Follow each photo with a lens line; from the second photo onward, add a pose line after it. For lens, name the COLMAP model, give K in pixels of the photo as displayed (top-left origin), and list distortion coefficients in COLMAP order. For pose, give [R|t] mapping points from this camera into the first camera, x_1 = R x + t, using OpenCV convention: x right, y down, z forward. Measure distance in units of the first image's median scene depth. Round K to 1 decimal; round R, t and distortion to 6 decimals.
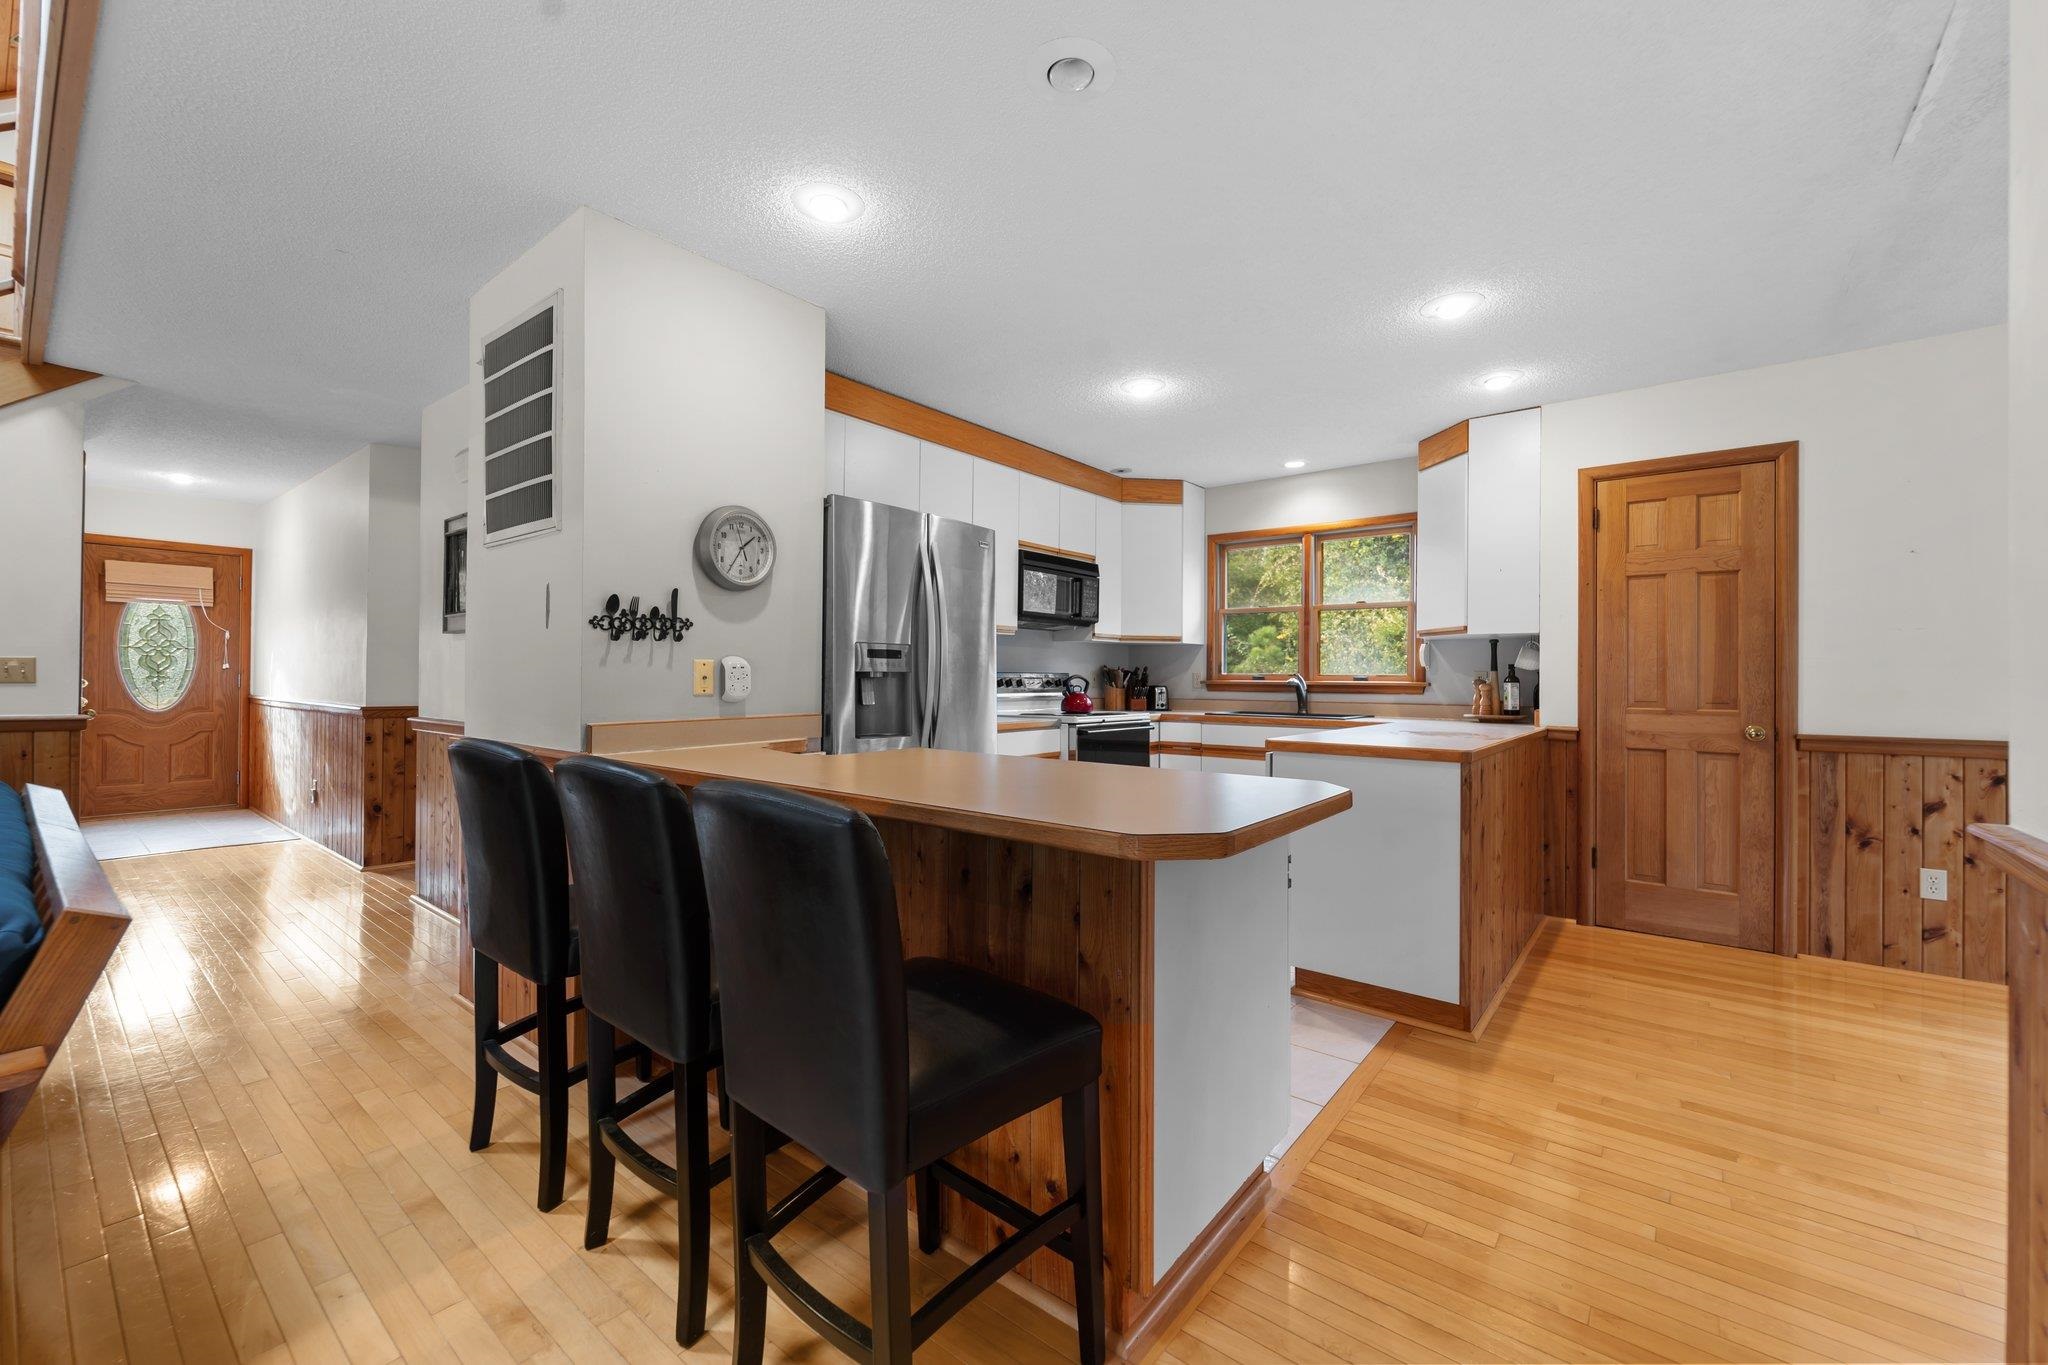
lens RADIAL K [[825.6, 0, 1020.9], [0, 825.6, 673.9], [0, 0, 1]] dist [-0.000517, -0.000527]
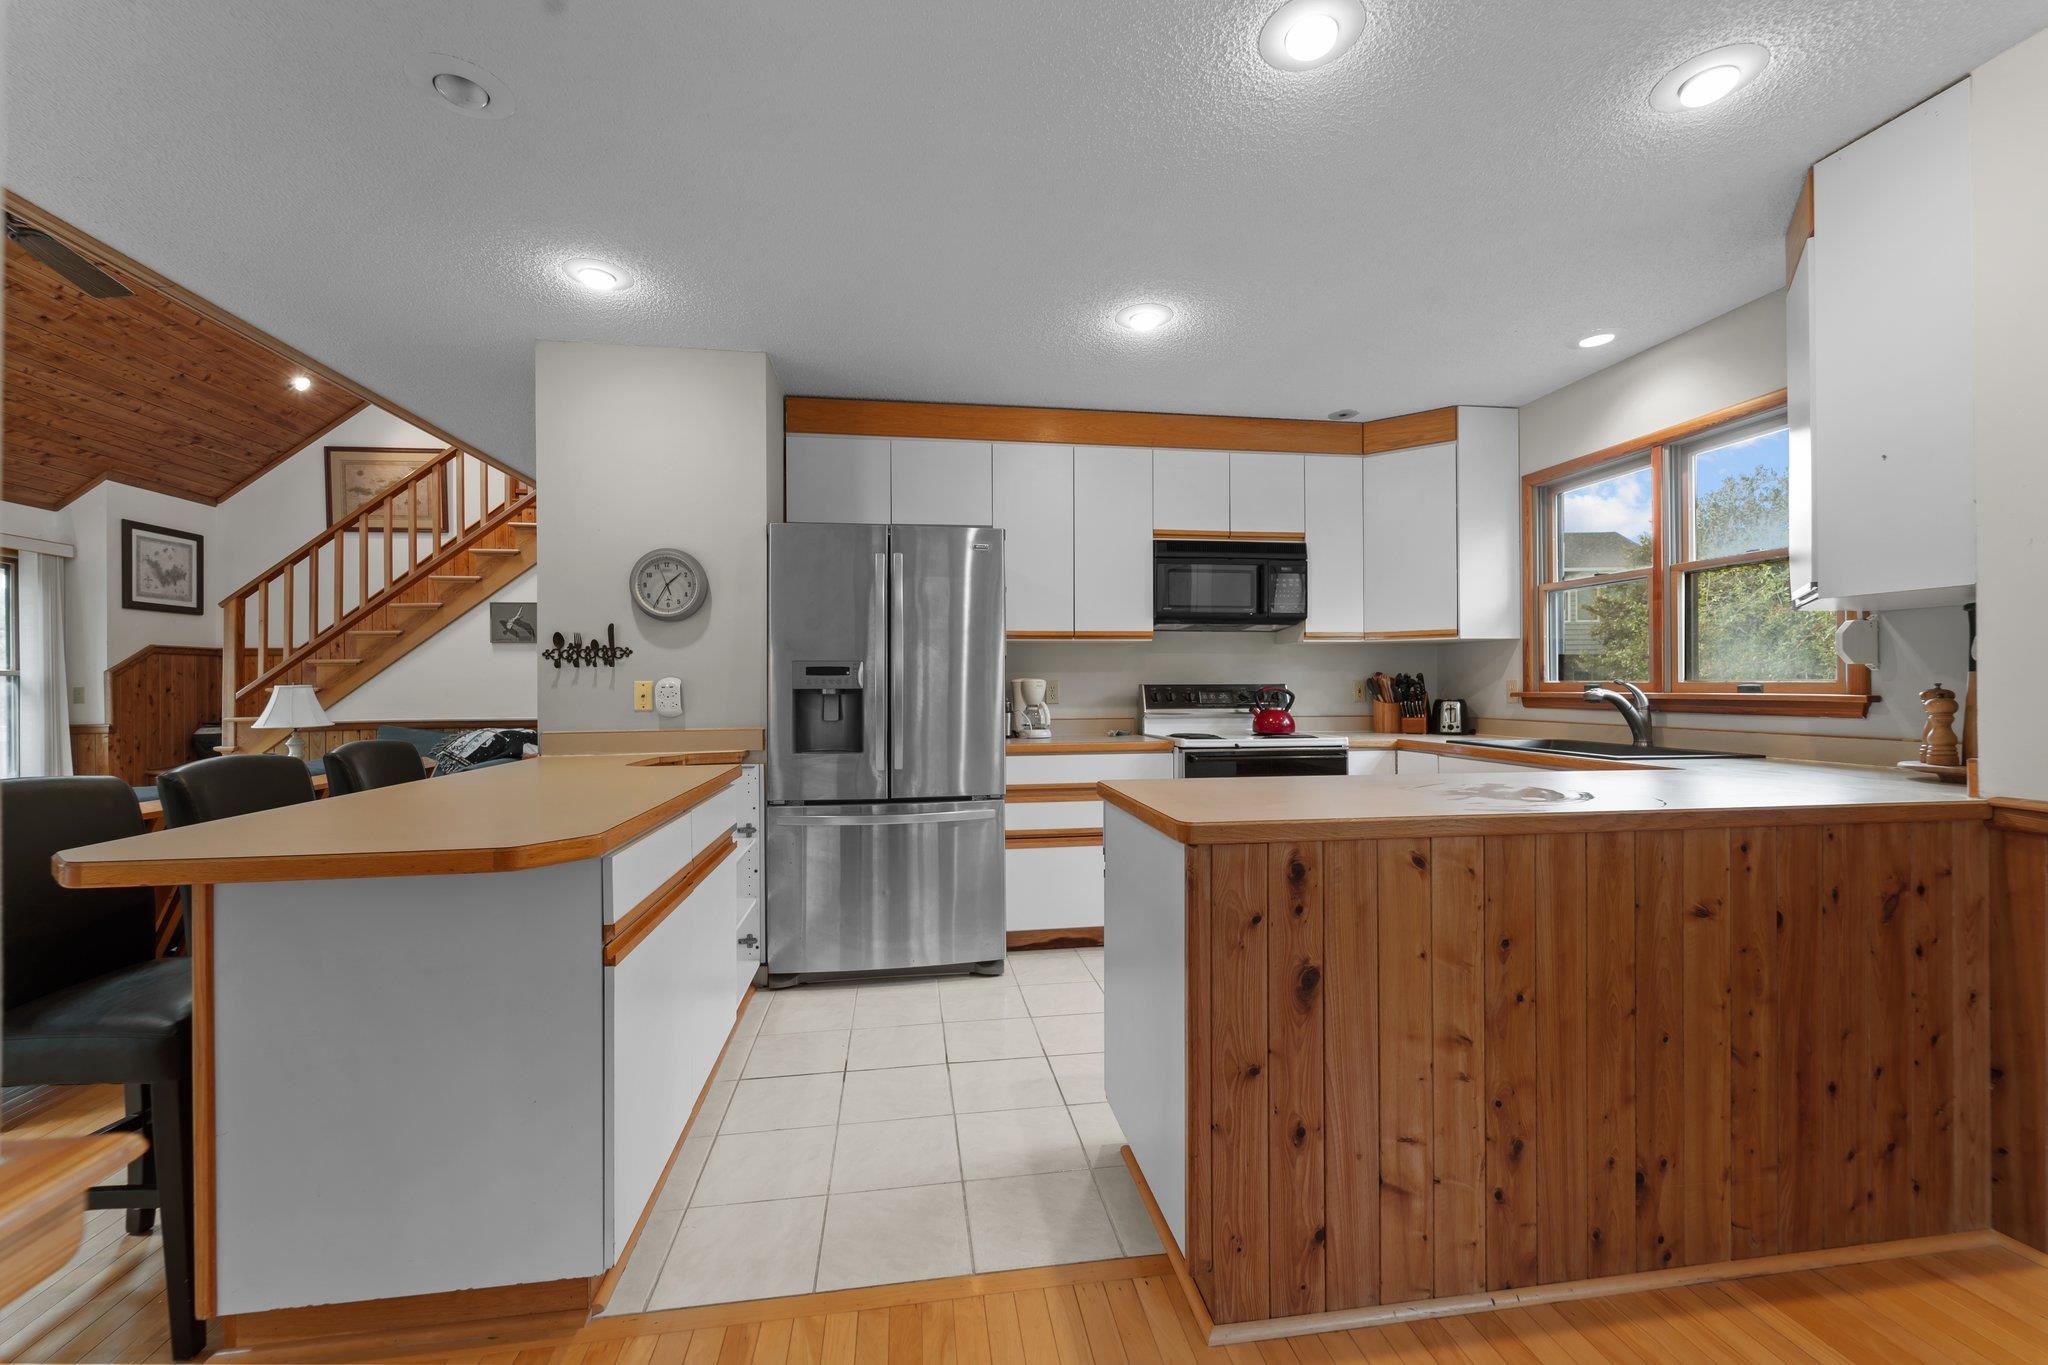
lens RADIAL K [[821.6, 0, 1024.0], [0, 821.6, 682.5], [0, 0, 1]] dist [-0.000707, -0.000643]
pose [[0.734898, -0.013029, -0.678053, 0.512243], [0.012132, 0.999908, -0.006065, -0.000657], [0.678069, -0.003769, 0.734988, 0.309103]]
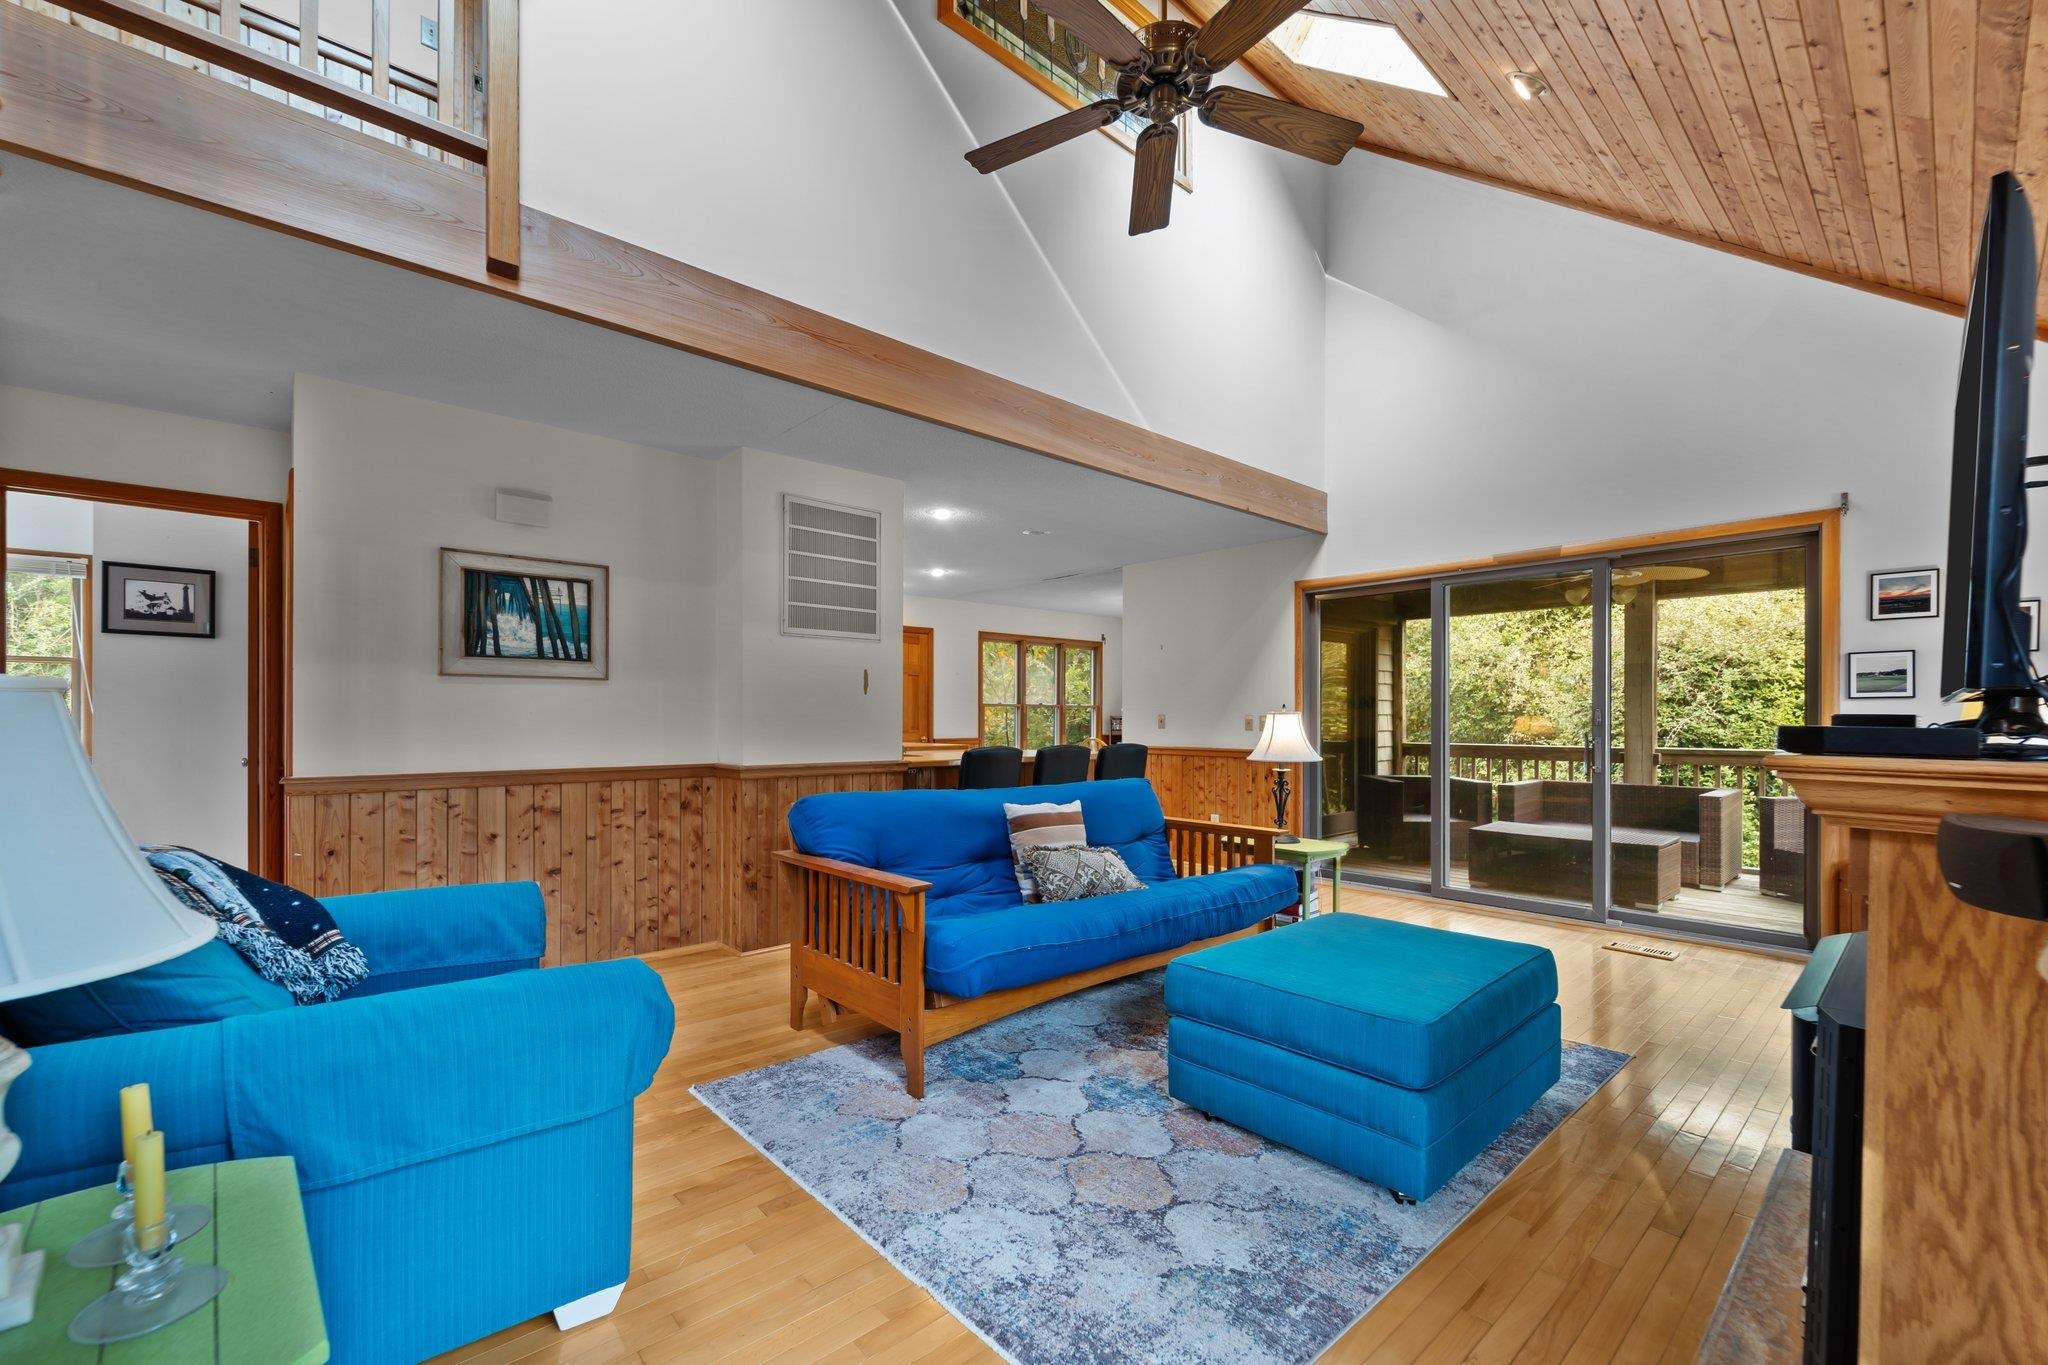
lens RADIAL K [[847.3, 0, 1027.3], [0, 847.3, 724.7], [0, 0, 1]] dist [0.001363, -0.000009]
pose [[0.162103, -0.012537, 0.986694, -1.354514], [-0.003213, 0.999907, 0.013233, -0.008925], [-0.986769, -0.005315, 0.162048, 0.206226]]
